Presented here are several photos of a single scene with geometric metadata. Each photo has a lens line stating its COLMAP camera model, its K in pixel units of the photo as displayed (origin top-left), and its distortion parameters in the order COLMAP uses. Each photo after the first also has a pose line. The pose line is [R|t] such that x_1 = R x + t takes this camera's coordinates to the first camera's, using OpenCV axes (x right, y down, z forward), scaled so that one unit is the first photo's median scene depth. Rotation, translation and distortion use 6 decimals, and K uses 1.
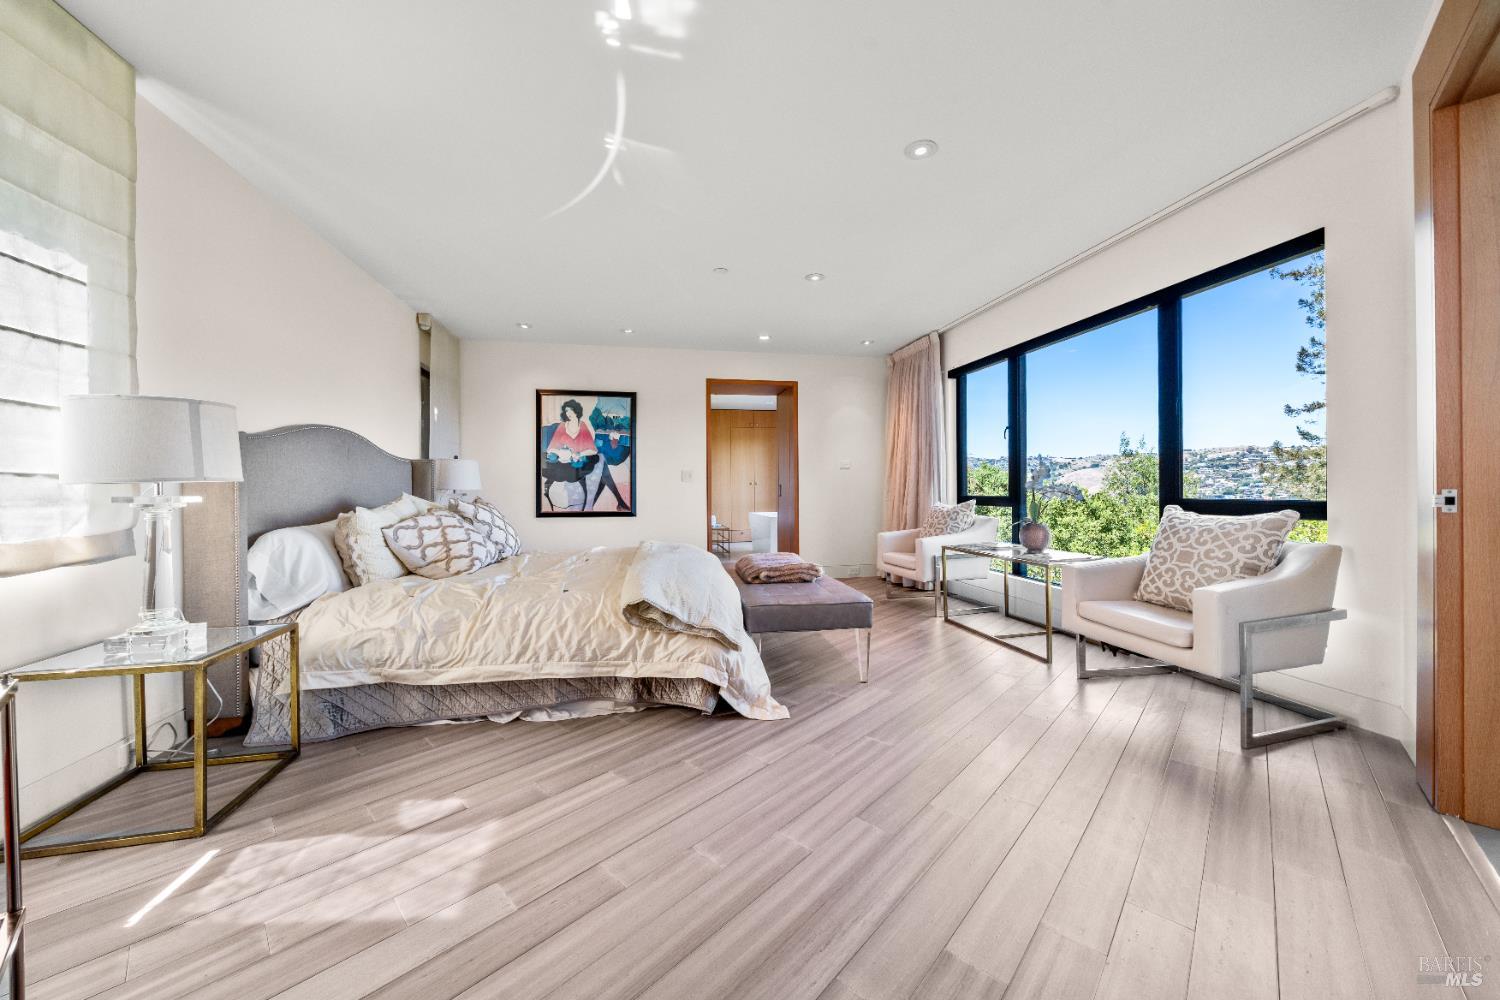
lens RADIAL K [[515.3, 0, 735.4], [0, 515.3, 491.7], [0, 0, 1]] dist [-0.000354, -0.000412]
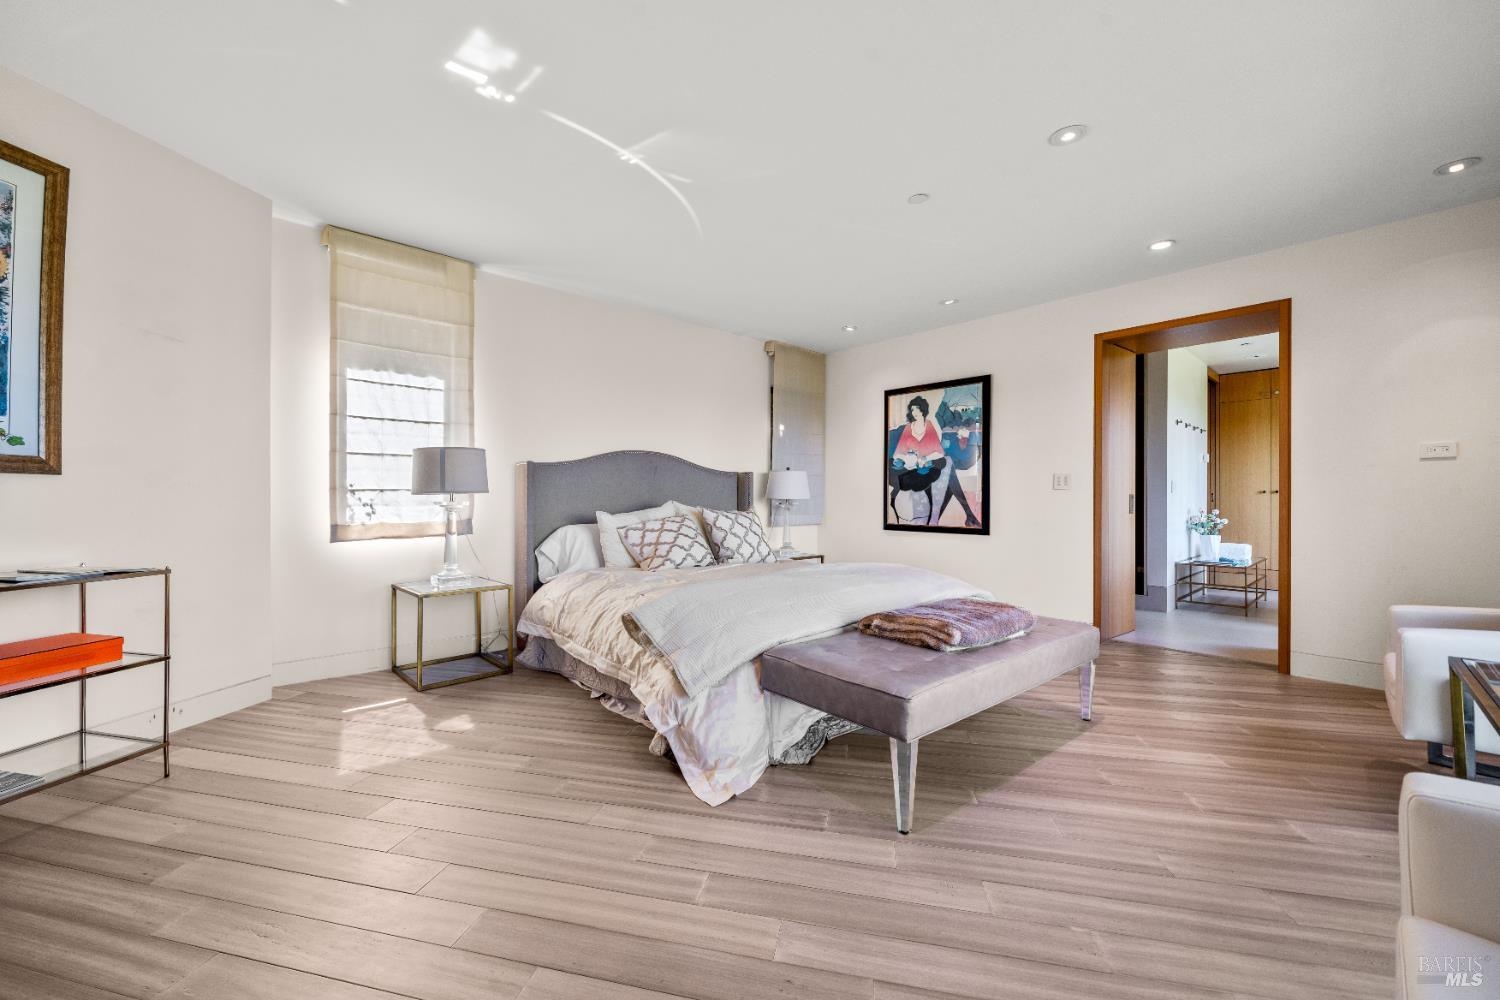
lens RADIAL K [[569.2, 0, 746.6], [0, 569.2, 499.3], [0, 0, 1]] dist [-0.000375, -0.000191]
pose [[0.540936, 0.008069, -0.841025, 0.338283], [-0.010869, 0.999938, 0.002602, -0.004367], [0.840994, 0.007734, 0.540990, 0.240775]]
